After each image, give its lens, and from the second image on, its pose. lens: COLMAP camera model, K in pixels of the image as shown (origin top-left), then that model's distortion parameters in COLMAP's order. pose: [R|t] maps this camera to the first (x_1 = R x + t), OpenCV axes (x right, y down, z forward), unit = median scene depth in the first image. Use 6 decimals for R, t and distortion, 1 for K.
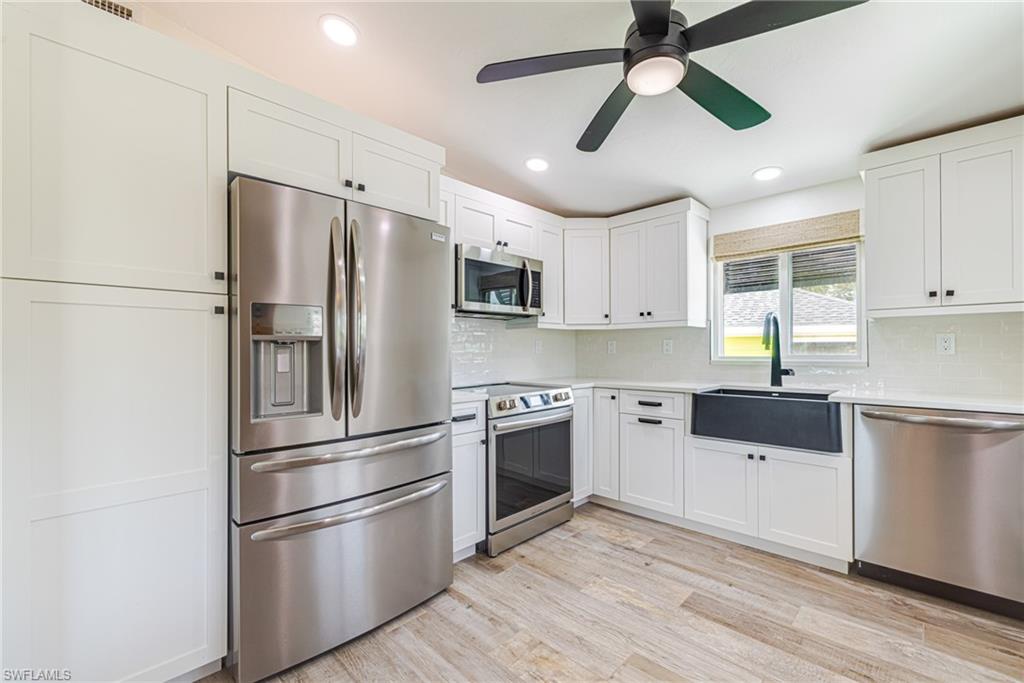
lens RADIAL K [[432.1, 0, 512.9], [0, 432.1, 350.2], [0, 0, 1]] dist [0.000095, 0.000218]
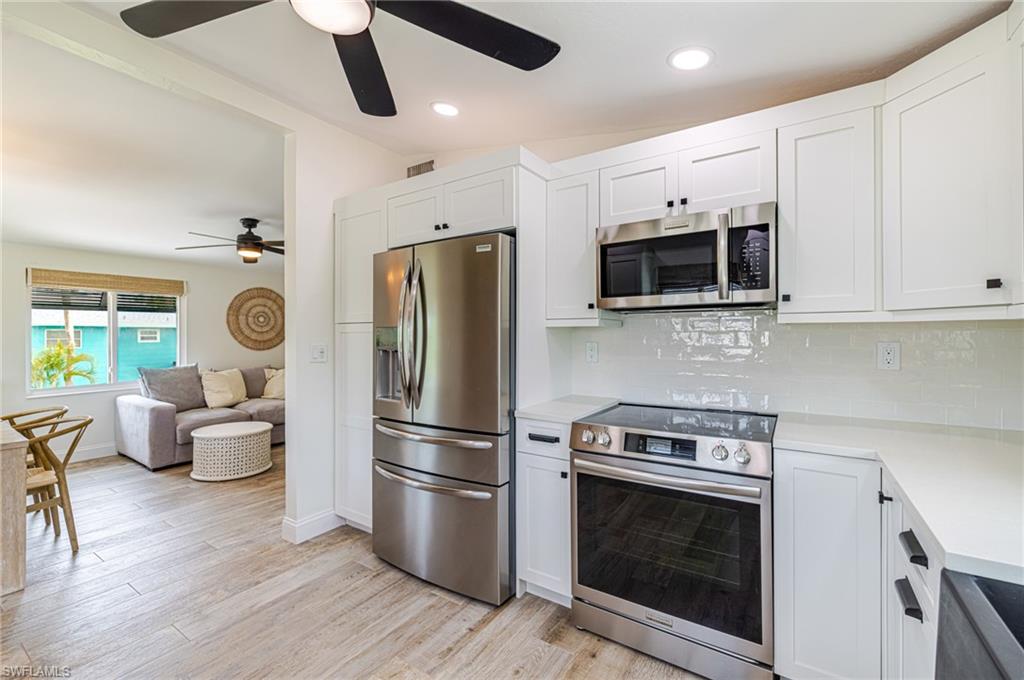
lens RADIAL K [[432.1, 0, 513.7], [0, 432.1, 335.7], [0, 0, 1]] dist [0.000095, 0.000218]
pose [[0.187896, 0.005869, -0.982171, 0.701172], [0.003084, 0.999974, 0.006566, -0.054289], [0.982184, -0.004262, 0.187873, 0.748261]]
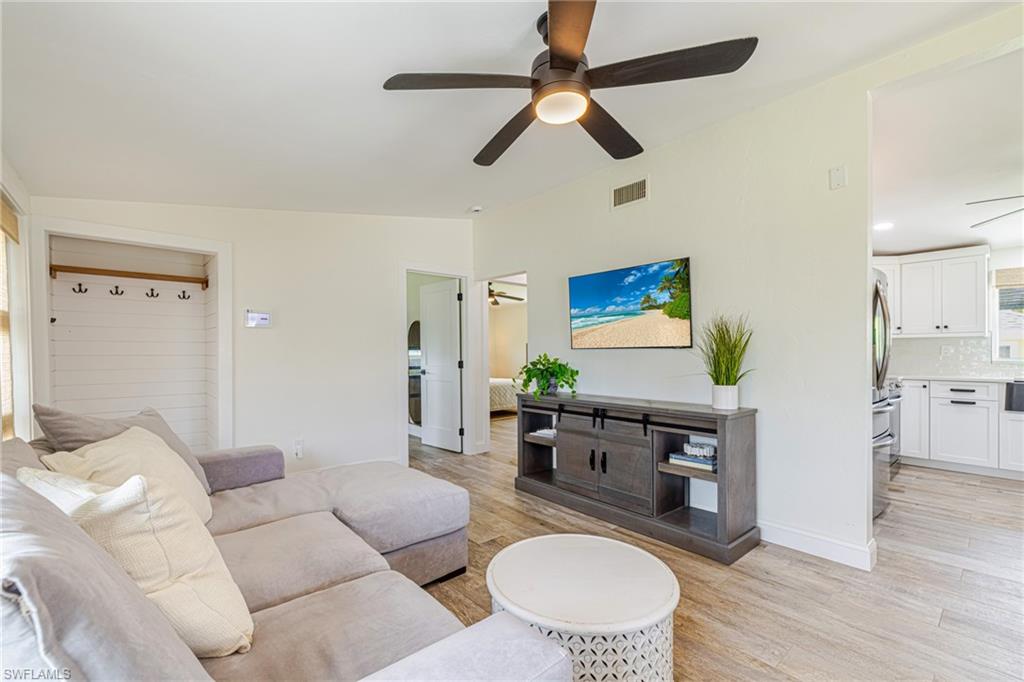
lens RADIAL K [[432.1, 0, 511.0], [0, 432.1, 353.5], [0, 0, 1]] dist [0.000095, 0.000218]
pose [[0.996075, 0.003120, -0.088462, -1.248659], [-0.003033, 0.999995, 0.001123, 0.004727], [0.088465, -0.000851, 0.996079, -0.669001]]
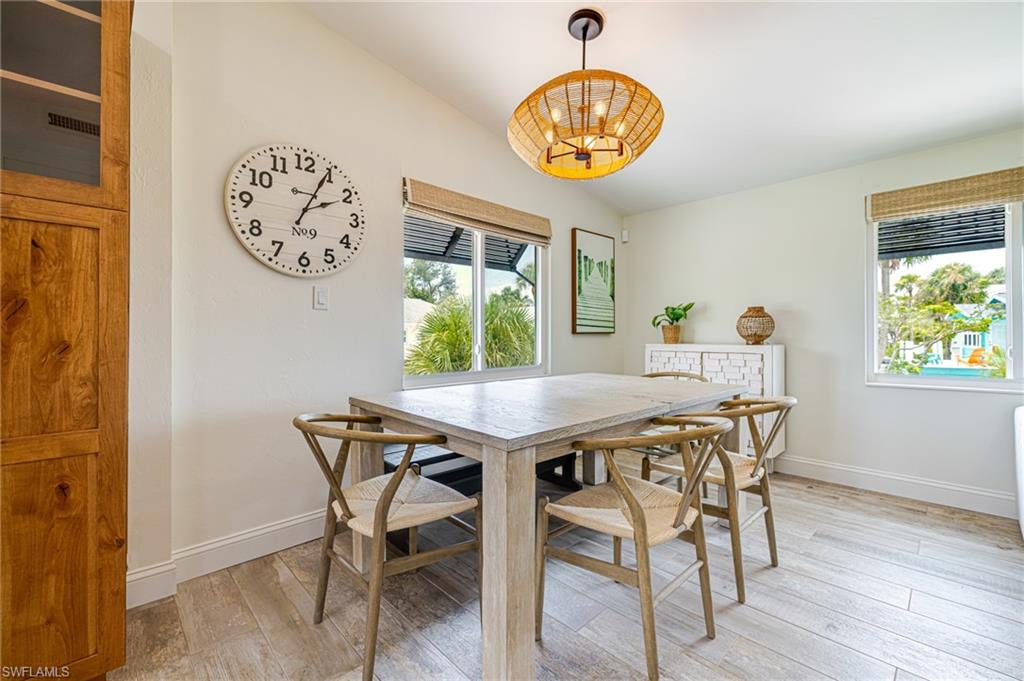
lens RADIAL K [[432.1, 0, 512.9], [0, 432.1, 332.9], [0, 0, 1]] dist [0.000095, 0.000218]
pose [[-0.999527, 0.009366, 0.029300, -0.417667], [0.009093, 0.999914, -0.009412, 0.057715], [-0.029386, -0.009141, -0.999526, 0.379946]]
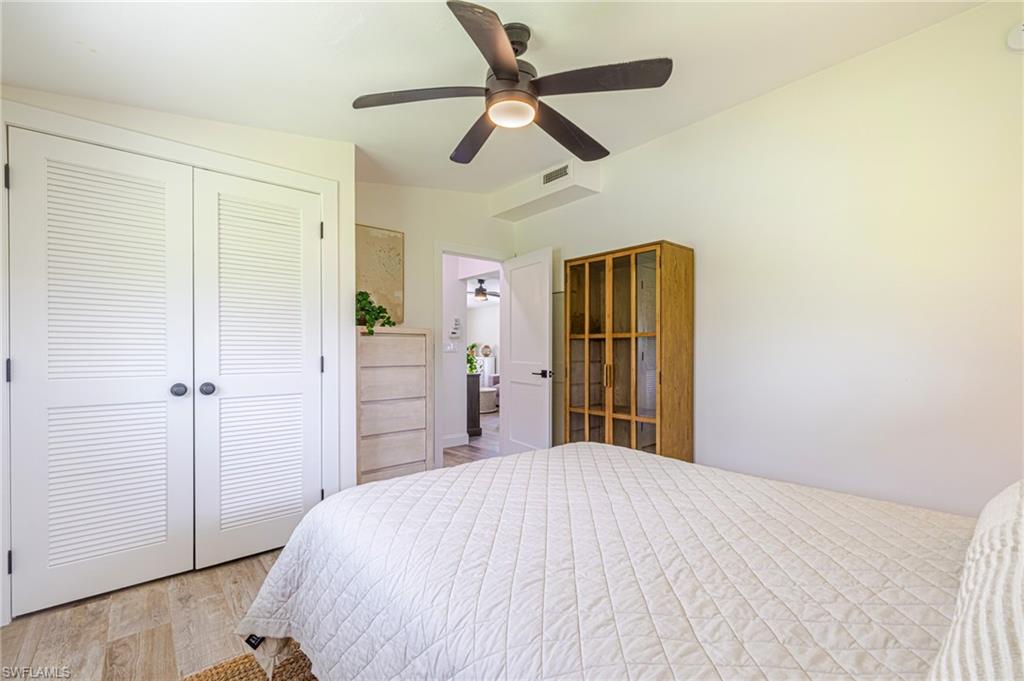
lens RADIAL K [[432.1, 0, 509.2], [0, 432.1, 345.5], [0, 0, 1]] dist [0.000095, 0.000218]
pose [[-0.995519, 0.003759, 0.094488, -1.756097], [0.003145, 0.999973, -0.006642, 0.003040], [-0.094511, -0.006315, -0.995504, 3.307242]]
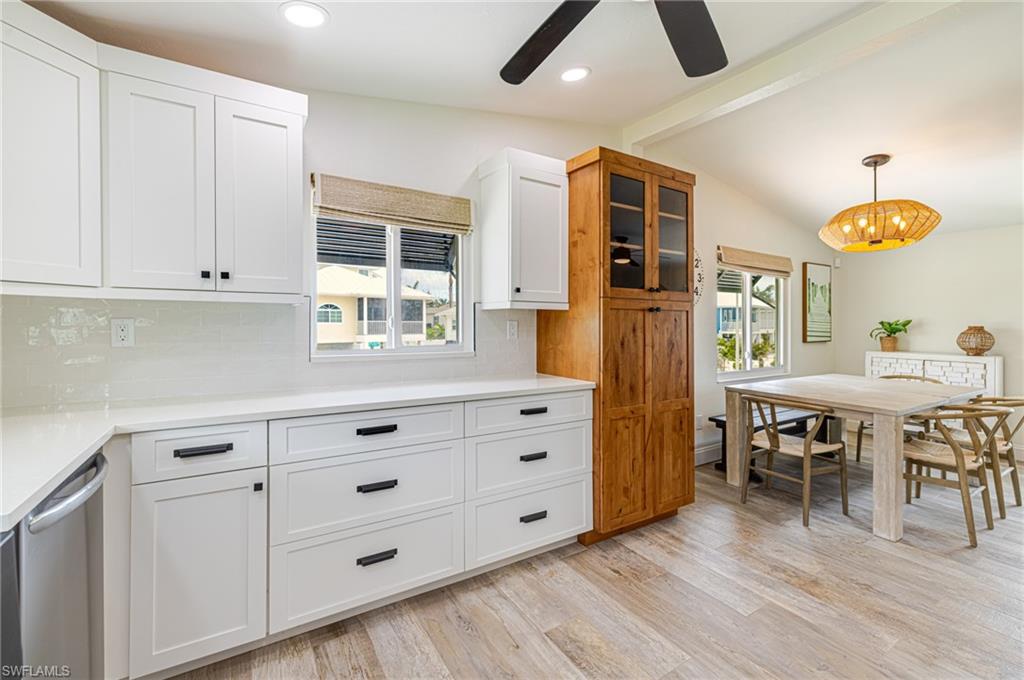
lens RADIAL K [[432.1, 0, 514.4], [0, 432.1, 322.0], [0, 0, 1]] dist [0.000095, 0.000218]
pose [[-0.972887, 0.000406, 0.231279, 0.251015], [-0.000694, 0.999989, -0.004677, -0.035040], [-0.231279, -0.004711, -0.972876, 1.111156]]
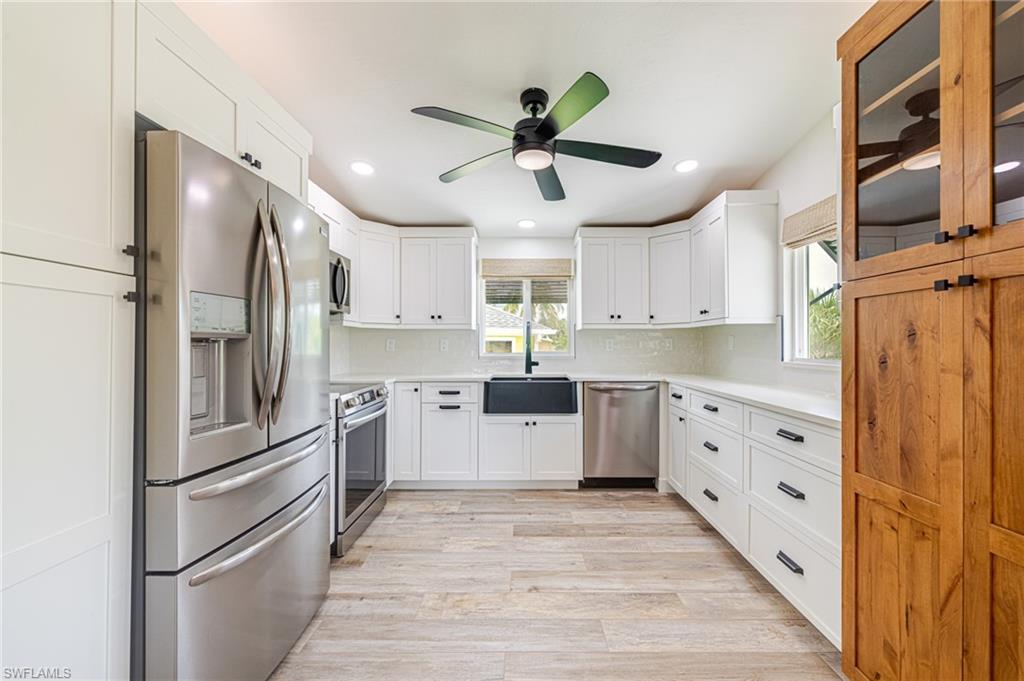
lens RADIAL K [[432.1, 0, 519.6], [0, 432.1, 342.5], [0, 0, 1]] dist [0.000095, 0.000218]
pose [[0.721779, 0.009442, 0.692059, -0.446349], [-0.003875, 0.999946, -0.009602, -0.005883], [-0.692113, 0.004249, 0.721777, -0.003145]]
